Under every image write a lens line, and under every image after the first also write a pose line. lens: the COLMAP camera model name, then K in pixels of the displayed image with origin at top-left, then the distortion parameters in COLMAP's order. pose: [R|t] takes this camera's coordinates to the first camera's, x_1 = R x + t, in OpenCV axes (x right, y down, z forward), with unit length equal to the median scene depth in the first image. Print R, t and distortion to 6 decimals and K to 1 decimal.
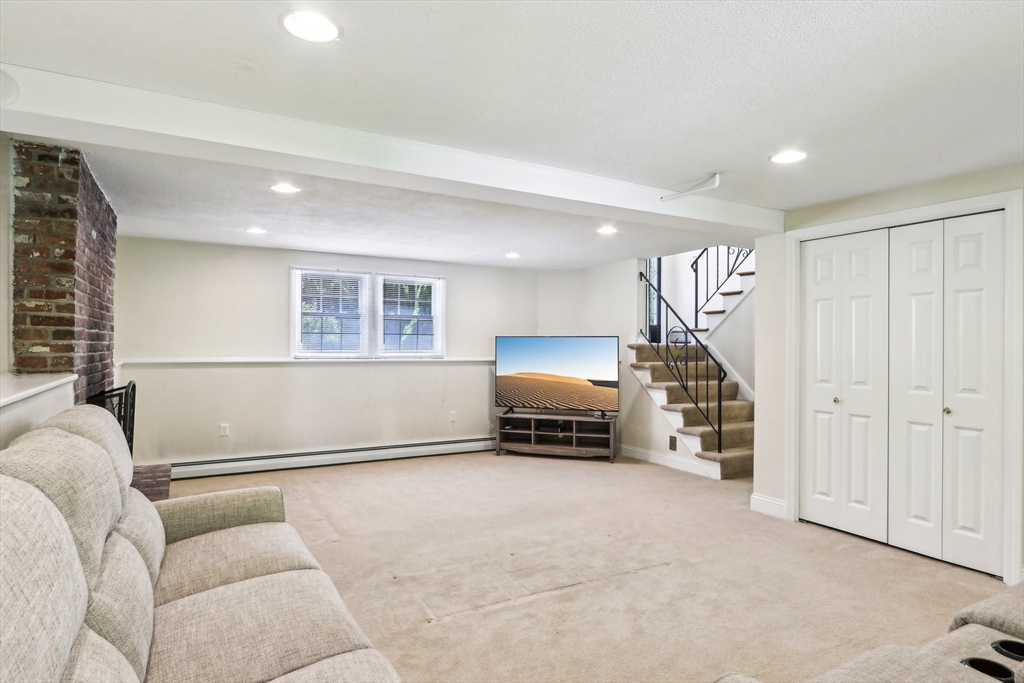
lens RADIAL K [[569.5, 0, 511.2], [0, 569.5, 338.4], [0, 0, 1]] dist [-0.011524, 0.000126]
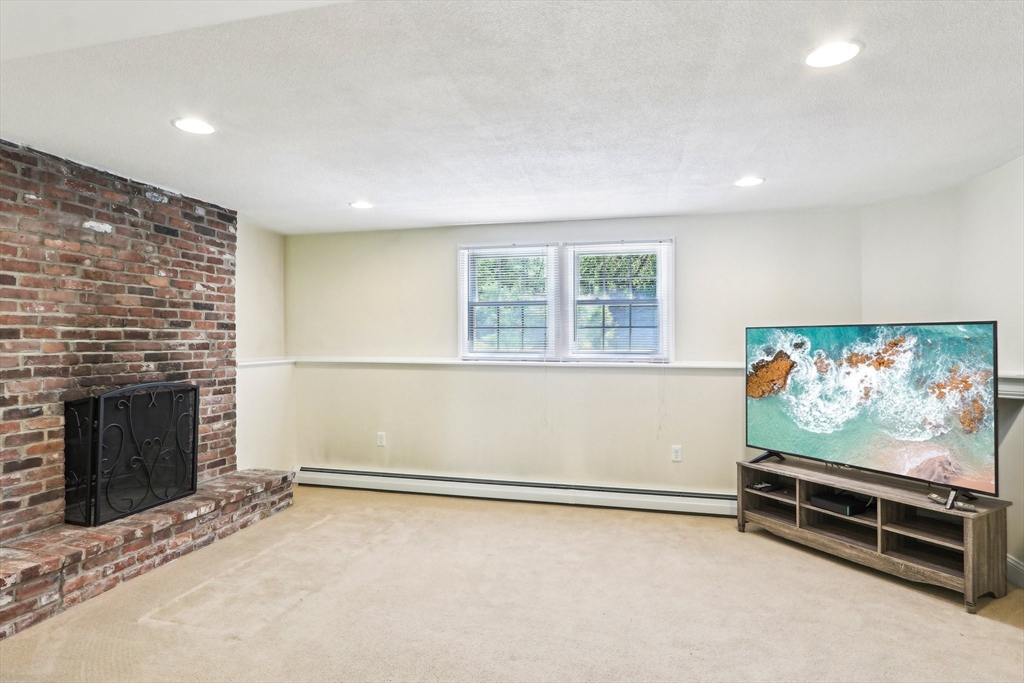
lens RADIAL K [[569.5, 0, 512.5], [0, 569.5, 346.0], [0, 0, 1]] dist [-0.011524, 0.000126]
pose [[0.721909, 0.000844, -0.691987, 0.215102], [0.009292, 0.999897, 0.010912, 0.007003], [0.691925, -0.014307, 0.721827, 0.427328]]
